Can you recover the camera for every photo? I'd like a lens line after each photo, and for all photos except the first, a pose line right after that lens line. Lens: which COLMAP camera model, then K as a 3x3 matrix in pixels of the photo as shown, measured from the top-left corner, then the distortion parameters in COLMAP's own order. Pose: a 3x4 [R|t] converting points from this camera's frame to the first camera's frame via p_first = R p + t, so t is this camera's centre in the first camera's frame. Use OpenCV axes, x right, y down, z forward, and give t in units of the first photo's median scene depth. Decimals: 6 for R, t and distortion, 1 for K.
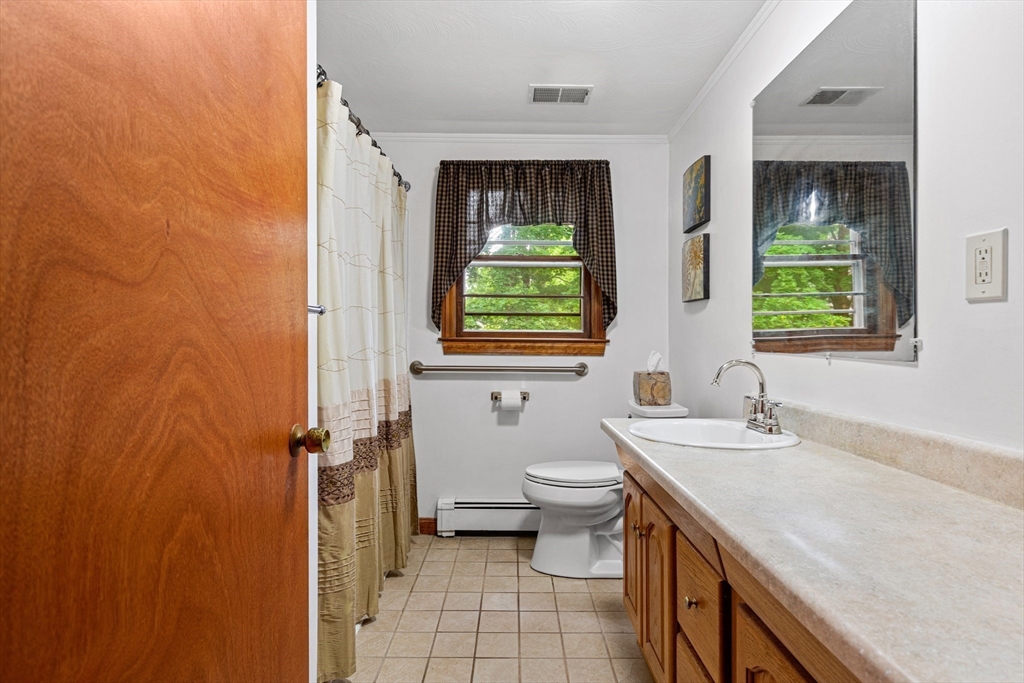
lens RADIAL K [[530.7, 0, 512.2], [0, 530.7, 343.8], [0, 0, 1]] dist [0.000005, -0.000006]
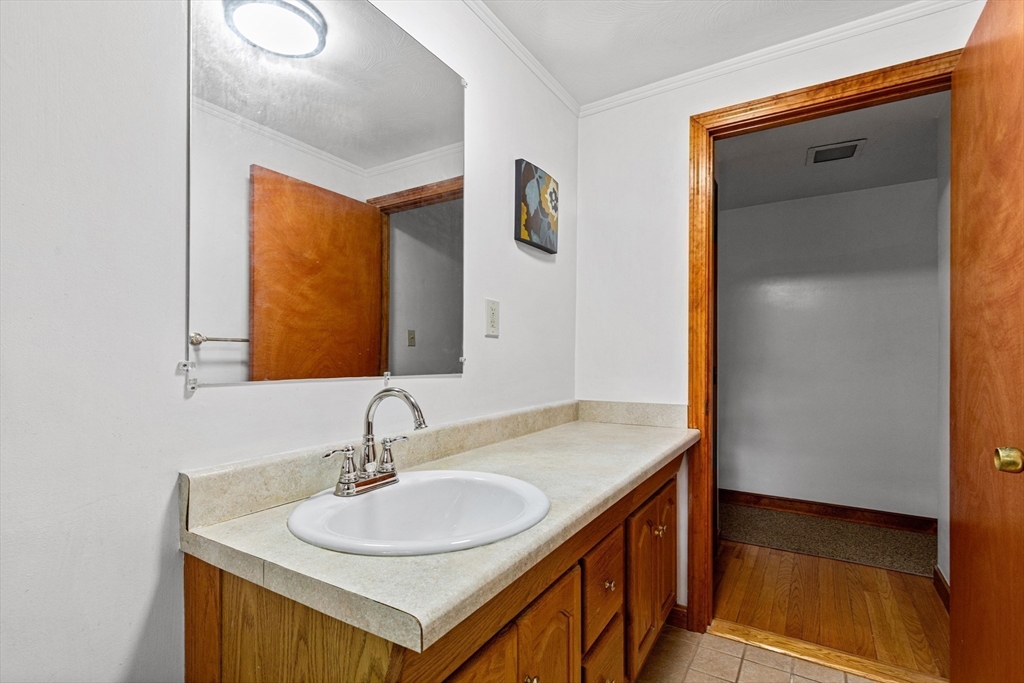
lens RADIAL K [[470.1, 0, 513.7], [0, 470.1, 347.5], [0, 0, 1]] dist [0.009879, -0.002480]
pose [[-0.851264, 0.007899, 0.524678, -0.026234], [0.000165, 0.999891, -0.014785, -0.018552], [-0.524738, -0.012499, -0.851172, 2.168540]]
